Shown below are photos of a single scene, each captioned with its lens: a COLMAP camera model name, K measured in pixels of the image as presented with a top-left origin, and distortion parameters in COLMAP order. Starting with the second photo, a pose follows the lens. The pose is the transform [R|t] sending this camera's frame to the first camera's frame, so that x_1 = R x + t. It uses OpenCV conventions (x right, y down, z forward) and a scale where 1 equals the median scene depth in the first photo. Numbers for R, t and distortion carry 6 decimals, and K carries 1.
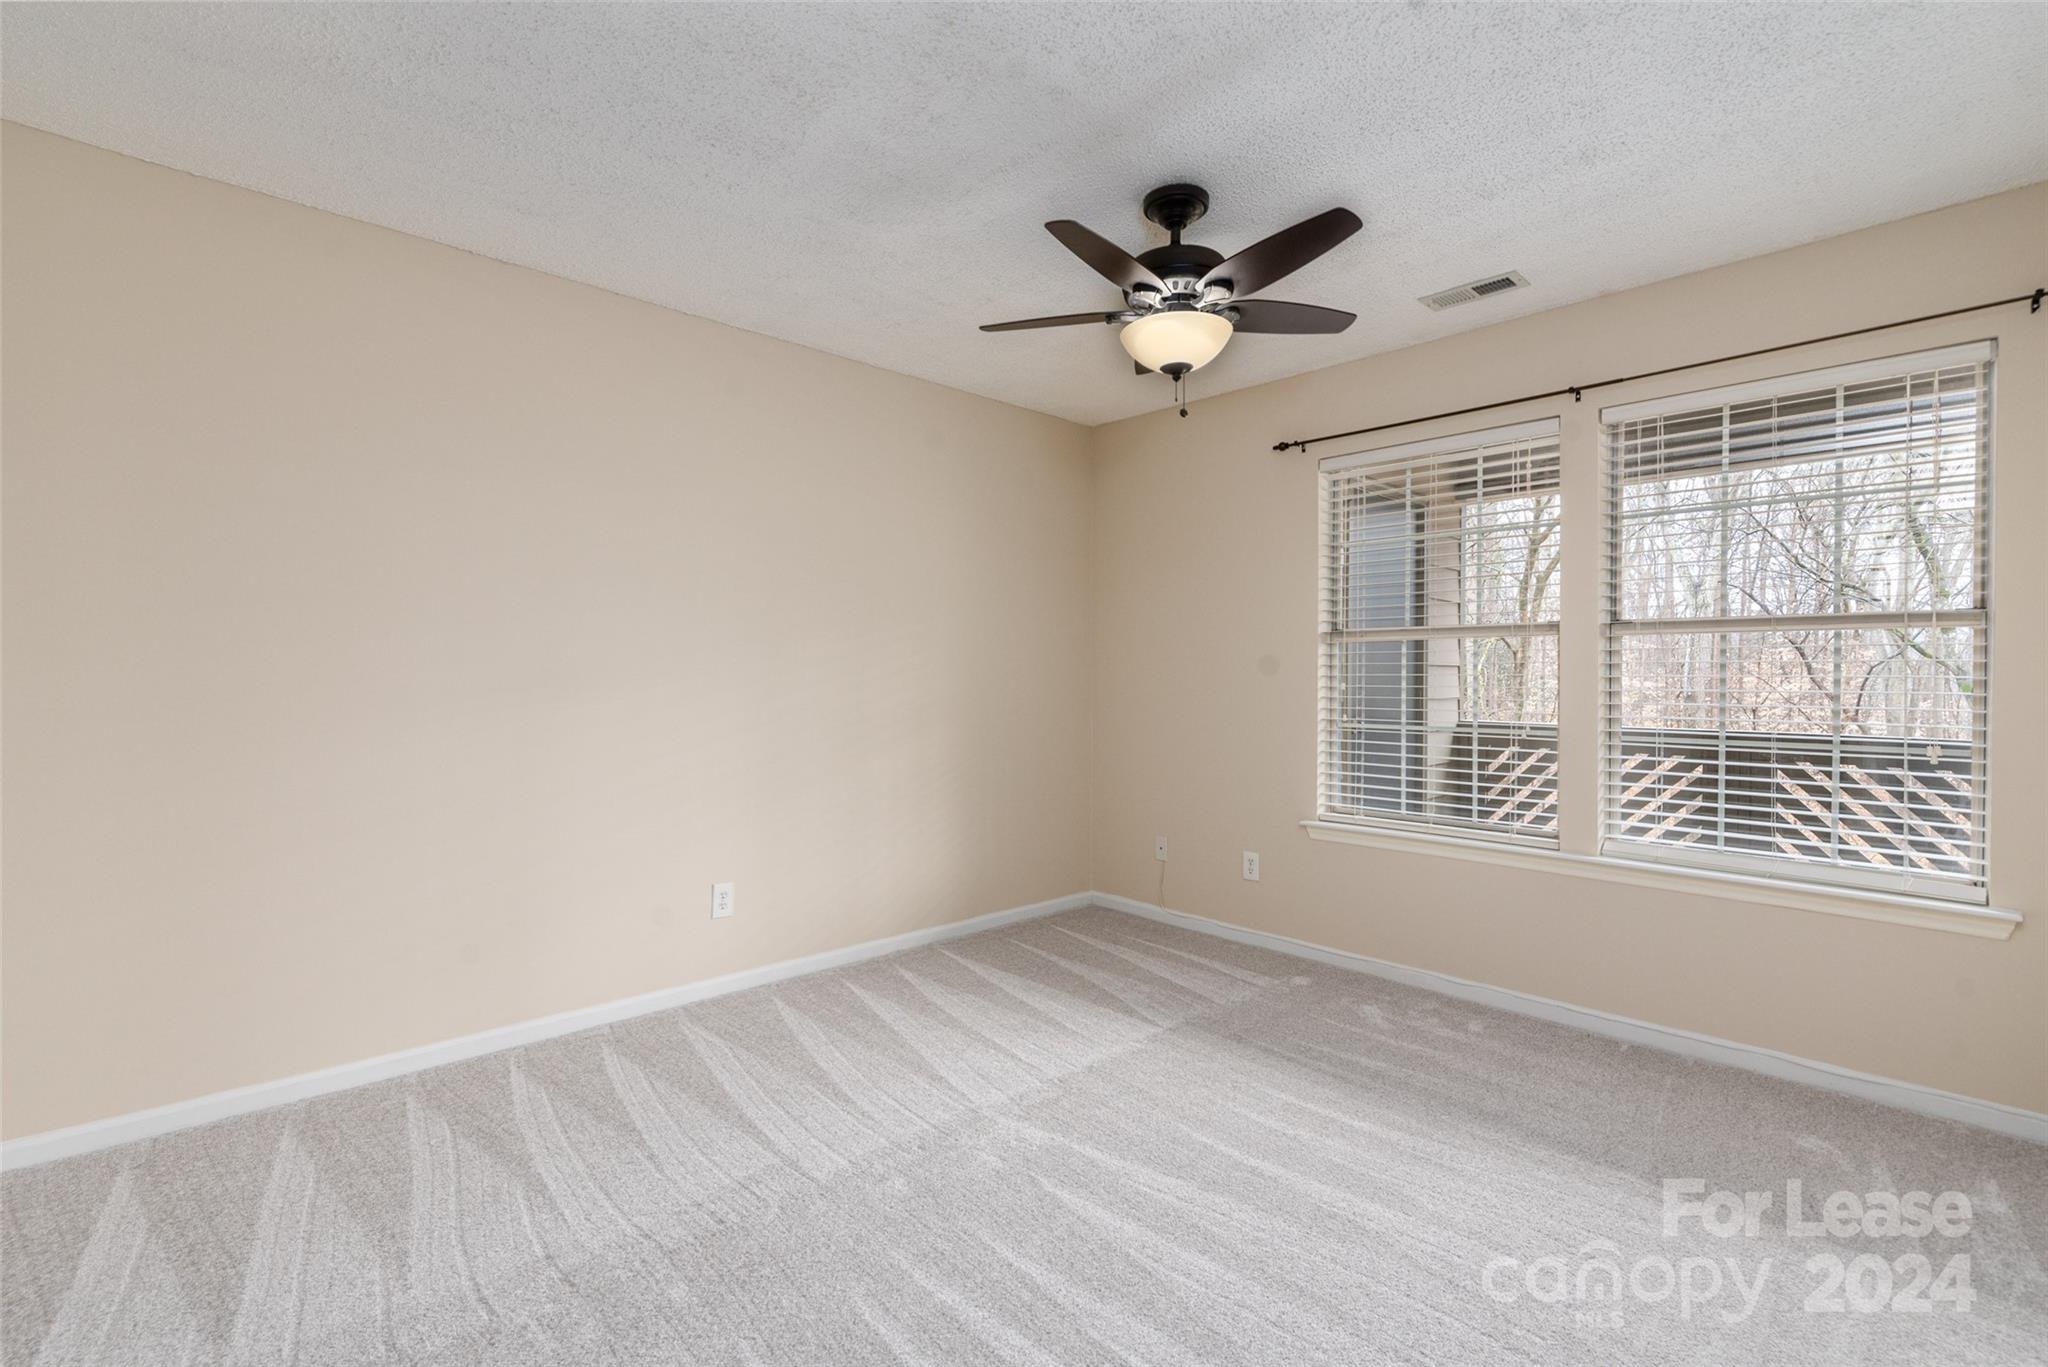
lens RADIAL K [[938.9, 0, 1028.2], [0, 938.9, 677.0], [0, 0, 1]] dist [0.001266, 0.000141]
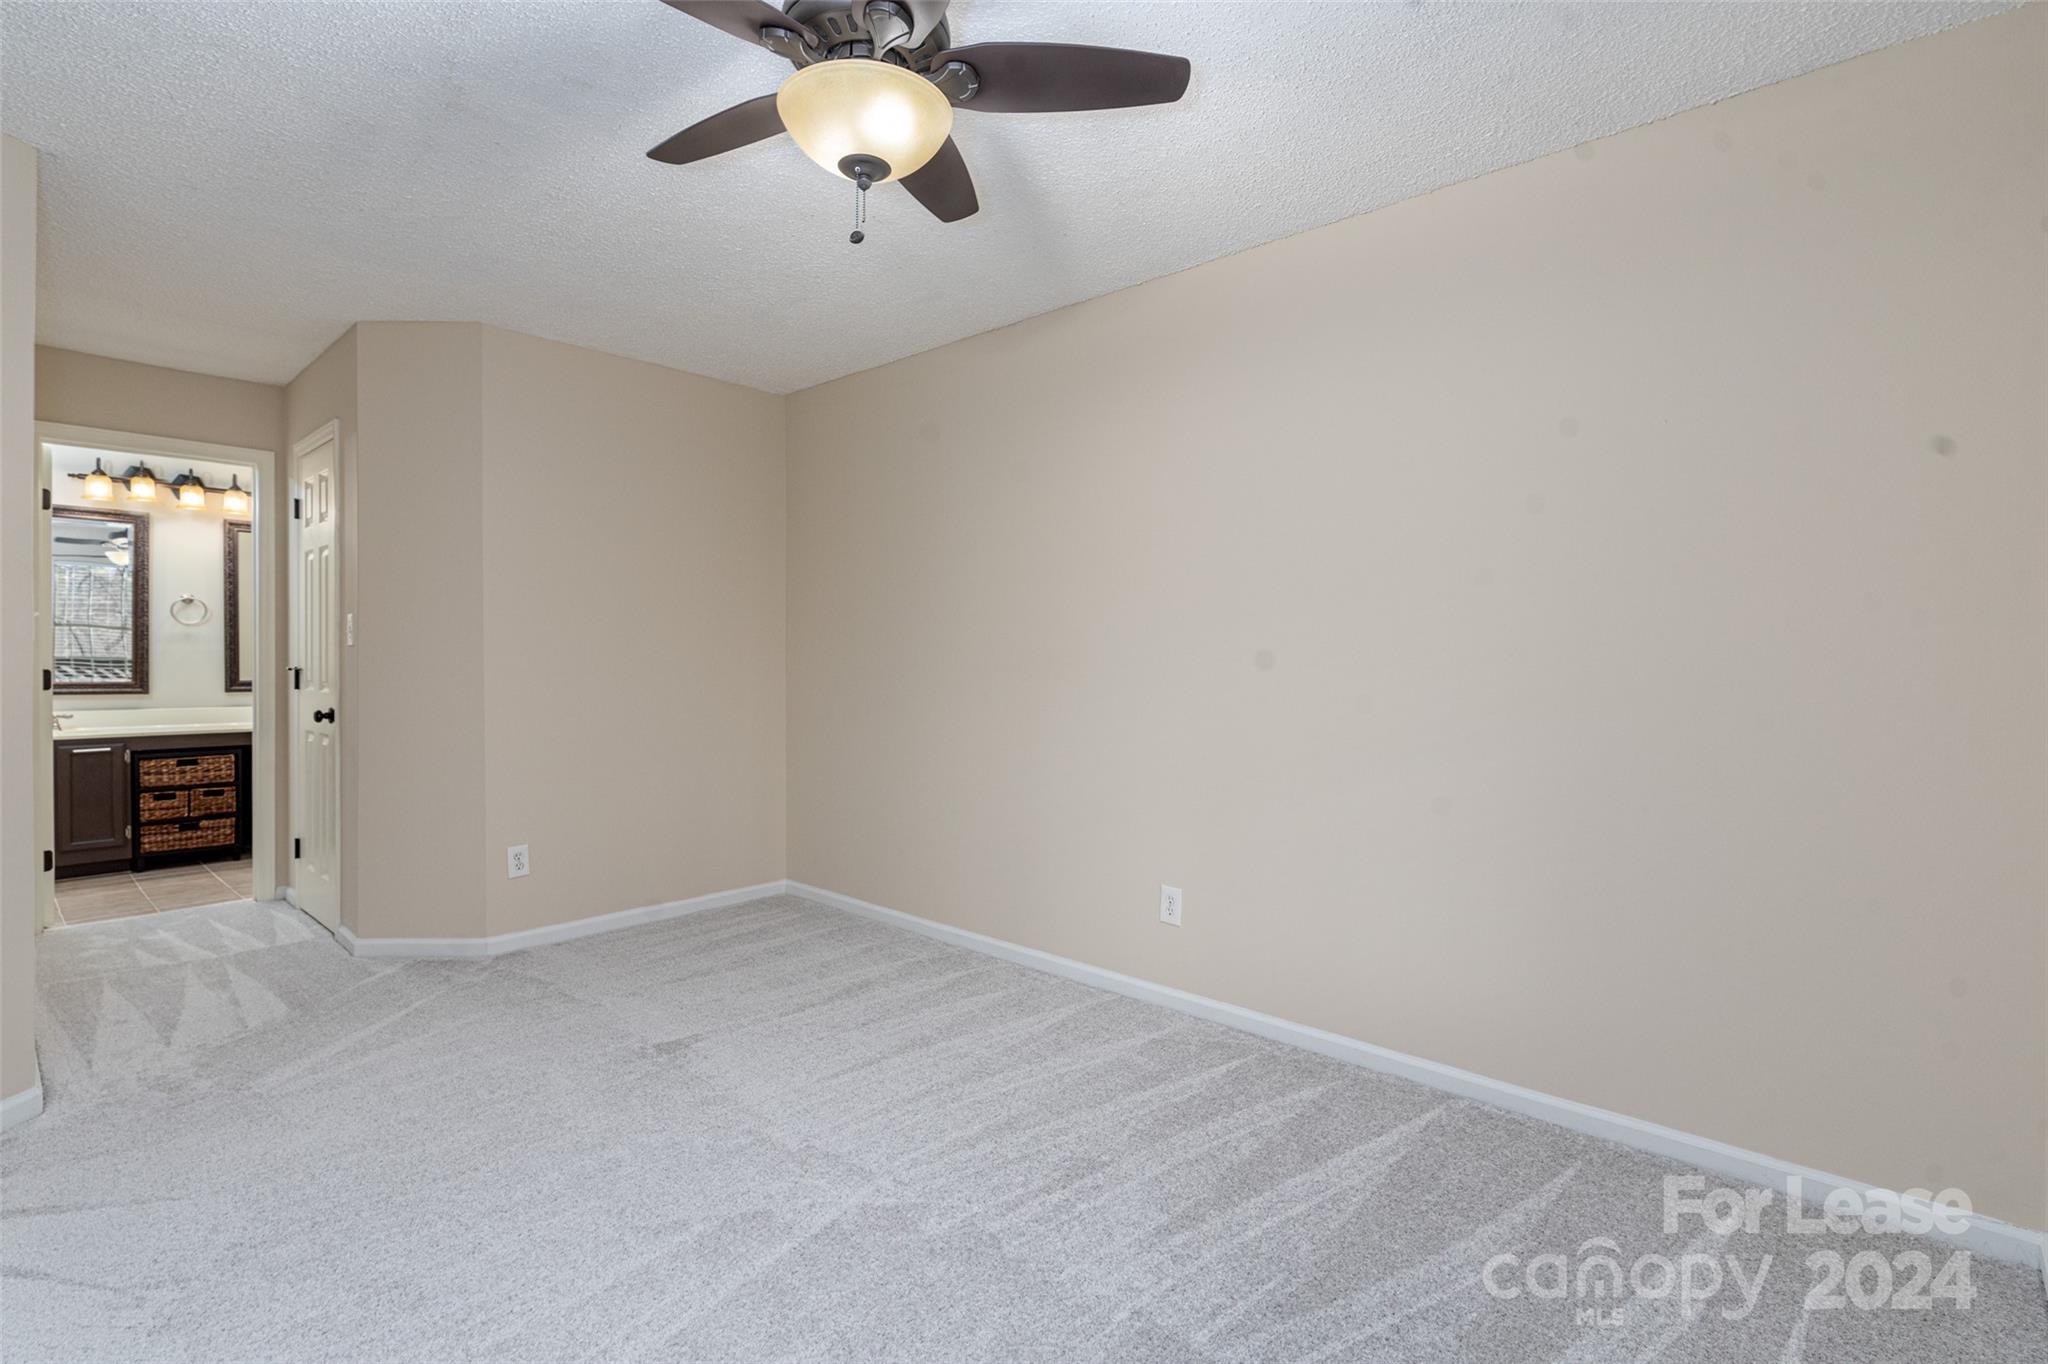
lens RADIAL K [[990.3, 0, 1027.7], [0, 990.3, 673.0], [0, 0, 1]] dist [0.017528, 0.000081]
pose [[0.053729, 0.012873, -0.998473, 0.661775], [-0.009452, 0.999879, 0.012383, 0.001661], [0.998511, 0.008772, 0.053844, 0.851931]]
